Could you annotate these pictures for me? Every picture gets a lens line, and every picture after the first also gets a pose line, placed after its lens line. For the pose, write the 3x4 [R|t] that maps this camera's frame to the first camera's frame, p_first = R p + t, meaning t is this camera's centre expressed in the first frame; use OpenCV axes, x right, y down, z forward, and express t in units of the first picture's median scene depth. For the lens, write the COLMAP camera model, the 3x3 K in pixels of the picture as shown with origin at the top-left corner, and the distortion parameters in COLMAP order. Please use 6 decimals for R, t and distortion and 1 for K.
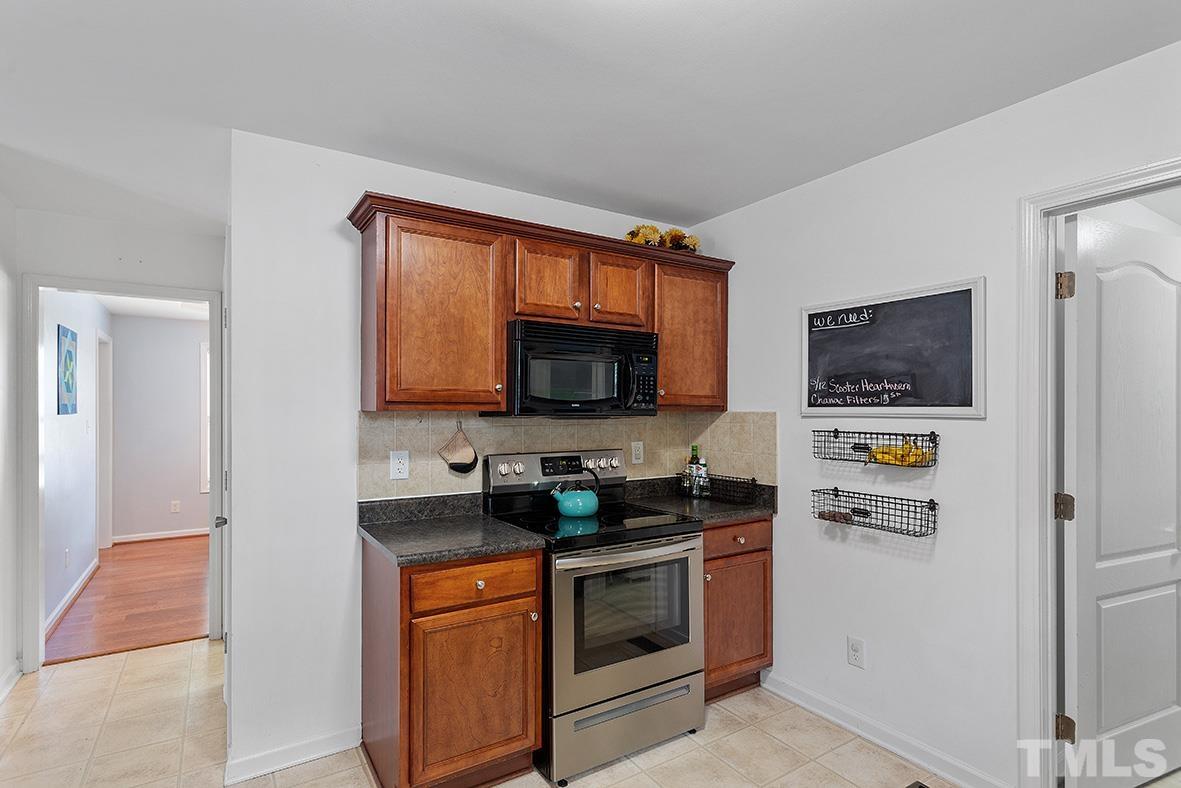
lens RADIAL K [[577.2, 0, 588.8], [0, 577.2, 405.6], [0, 0, 1]] dist [-0.001293, 0.000389]
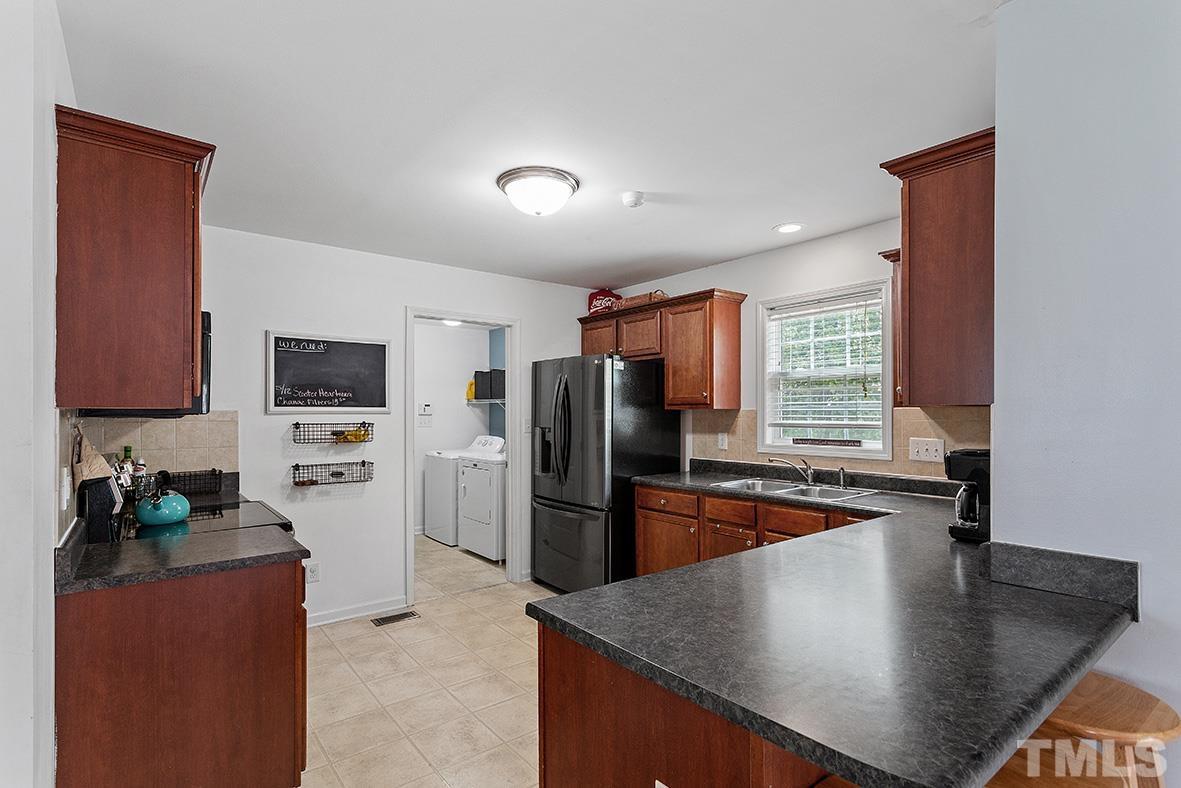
lens RADIAL K [[577.2, 0, 590.7], [0, 577.2, 401.1], [0, 0, 1]] dist [-0.001293, 0.000389]
pose [[-0.095425, 0.018078, 0.995272, -1.082391], [-0.003129, 0.999825, -0.018461, 0.012780], [-0.995432, -0.004876, -0.095352, 0.434466]]
